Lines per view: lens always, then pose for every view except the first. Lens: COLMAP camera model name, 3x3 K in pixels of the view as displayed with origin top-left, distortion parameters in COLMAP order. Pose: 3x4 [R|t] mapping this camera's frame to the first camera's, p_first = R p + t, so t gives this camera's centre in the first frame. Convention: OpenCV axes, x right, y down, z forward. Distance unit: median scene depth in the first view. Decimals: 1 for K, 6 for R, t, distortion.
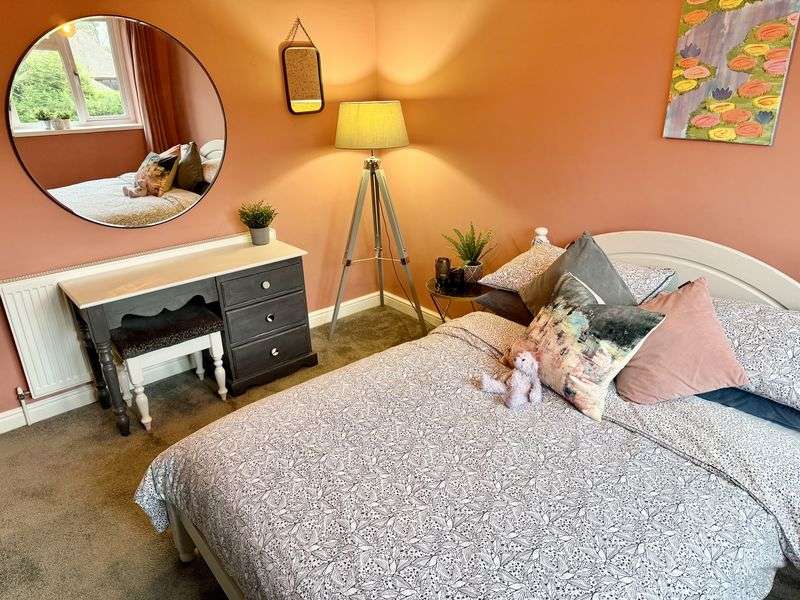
lens RADIAL K [[554.4, 0, 400.0], [0, 554.4, 300.0], [0, 0, 1]] dist [0.095555, -0.143913]
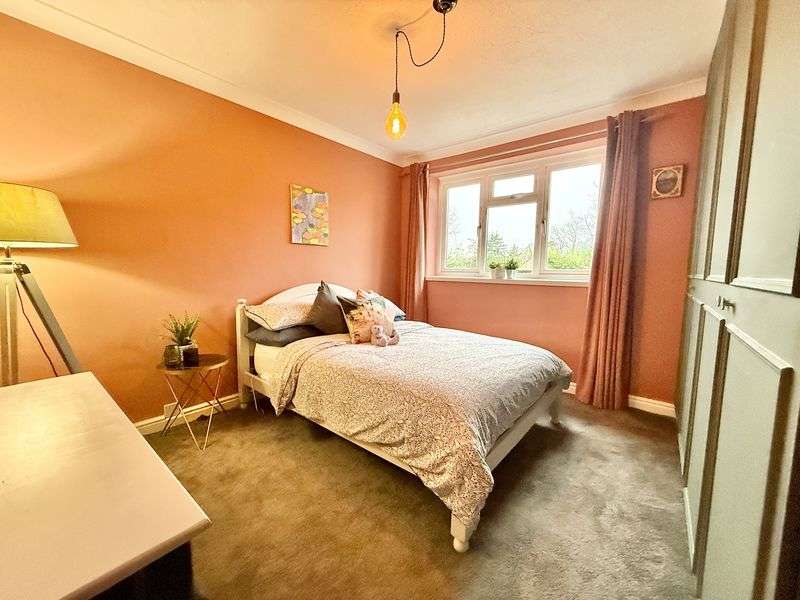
lens RADIAL K [[319.5, 0, 399.8], [0, 319.5, 298.3], [0, 0, 1]] dist [0.001416, -0.000033]
pose [[-0.197047, -0.069848, 0.977903, -0.893476], [0.362597, 0.921539, 0.138885, -0.123071], [-0.910876, 0.381952, -0.156260, 0.969153]]
